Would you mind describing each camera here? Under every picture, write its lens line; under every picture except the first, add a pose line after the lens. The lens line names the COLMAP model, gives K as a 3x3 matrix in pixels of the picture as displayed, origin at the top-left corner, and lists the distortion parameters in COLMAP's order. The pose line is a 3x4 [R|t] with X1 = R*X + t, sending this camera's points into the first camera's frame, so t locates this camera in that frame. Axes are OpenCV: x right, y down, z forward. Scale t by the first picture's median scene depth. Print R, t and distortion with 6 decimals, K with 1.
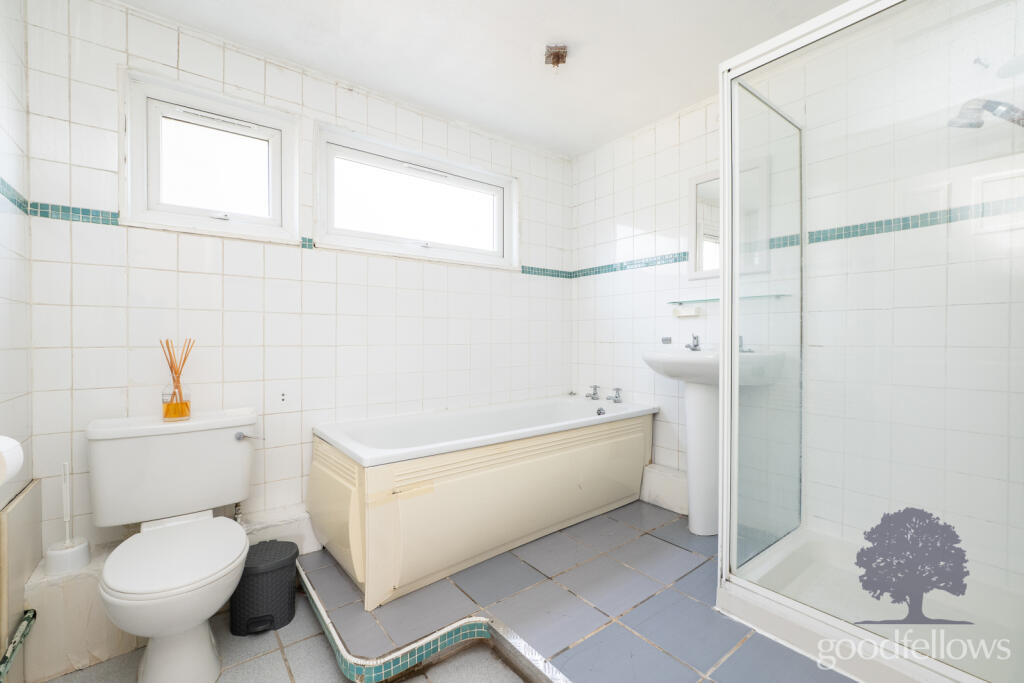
lens RADIAL K [[430.9, 0, 509.0], [0, 430.9, 340.9], [0, 0, 1]] dist [-0.005999, -0.000666]
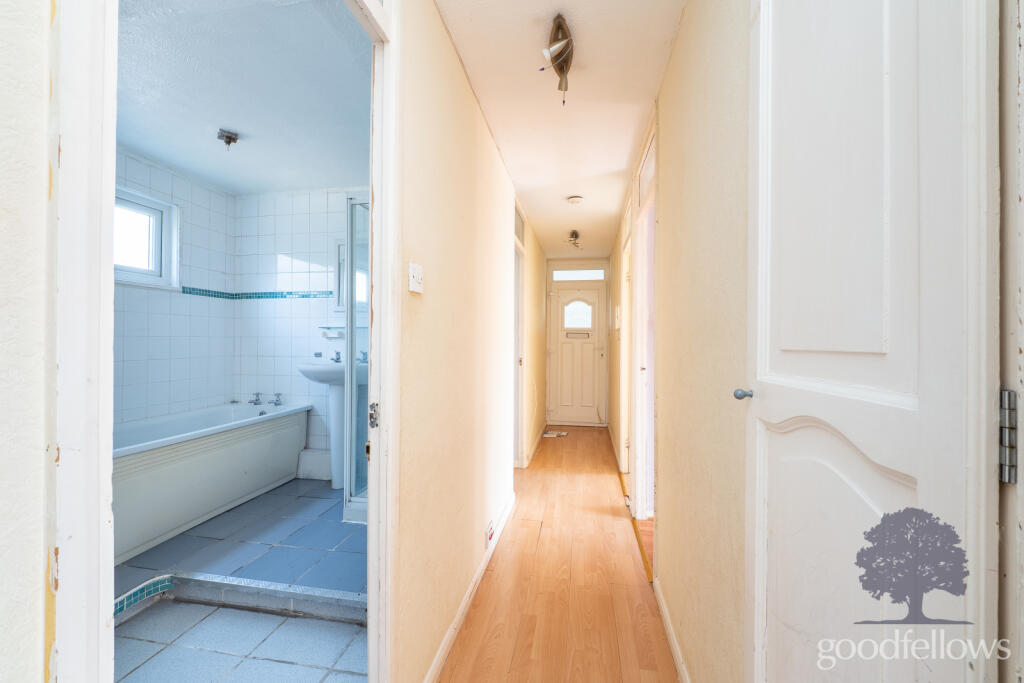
lens RADIAL K [[430.9, 0, 496.4], [0, 430.9, 340.6], [0, 0, 1]] dist [-0.005999, -0.000666]
pose [[0.753772, 0.007347, 0.657095, -0.094019], [0.001775, 0.999911, -0.013216, -0.026205], [-0.657134, 0.011128, 0.753692, -0.368247]]
